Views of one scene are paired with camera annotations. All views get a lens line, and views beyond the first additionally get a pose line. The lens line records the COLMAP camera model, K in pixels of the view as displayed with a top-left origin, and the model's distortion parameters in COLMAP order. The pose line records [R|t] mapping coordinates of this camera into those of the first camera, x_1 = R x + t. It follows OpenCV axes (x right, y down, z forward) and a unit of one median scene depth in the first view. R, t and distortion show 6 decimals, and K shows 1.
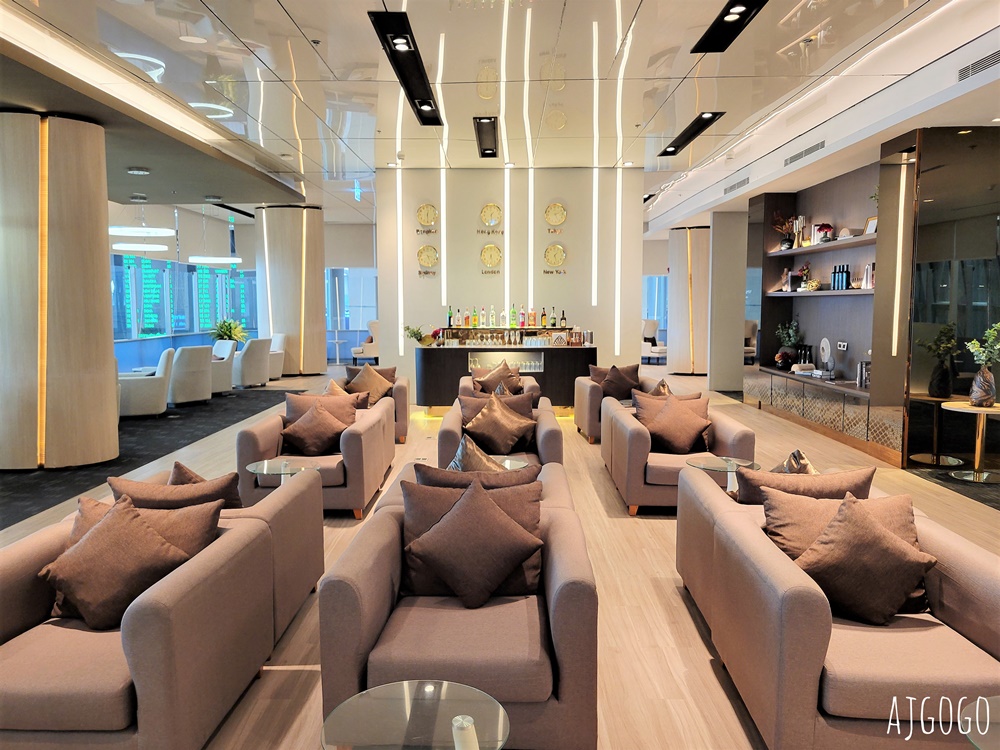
lens RADIAL K [[761.4, 0, 496.7], [0, 761.4, 368.3], [0, 0, 1]] dist [0.010772, 0.003754]
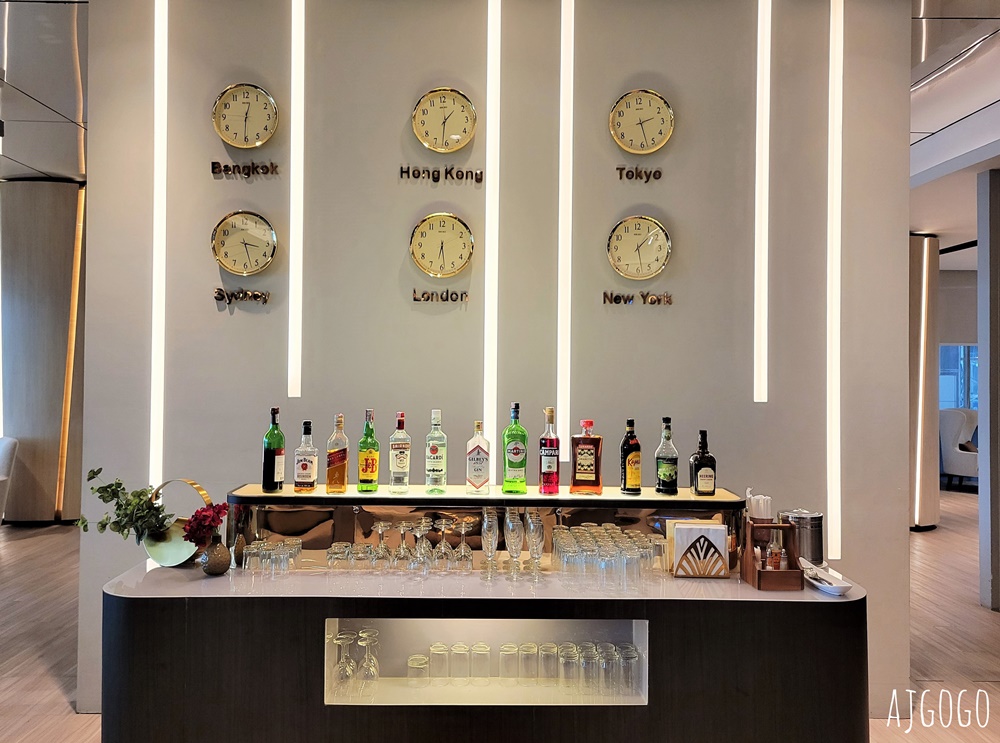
lens RADIAL K [[761.4, 0, 499.4], [0, 761.4, 369.6], [0, 0, 1]] dist [0.010772, 0.003754]
pose [[0.999459, 0.011703, 0.030748, 0.008053], [-0.009288, 0.996946, -0.077533, -0.076029], [-0.031561, 0.077206, 0.996516, 0.734480]]
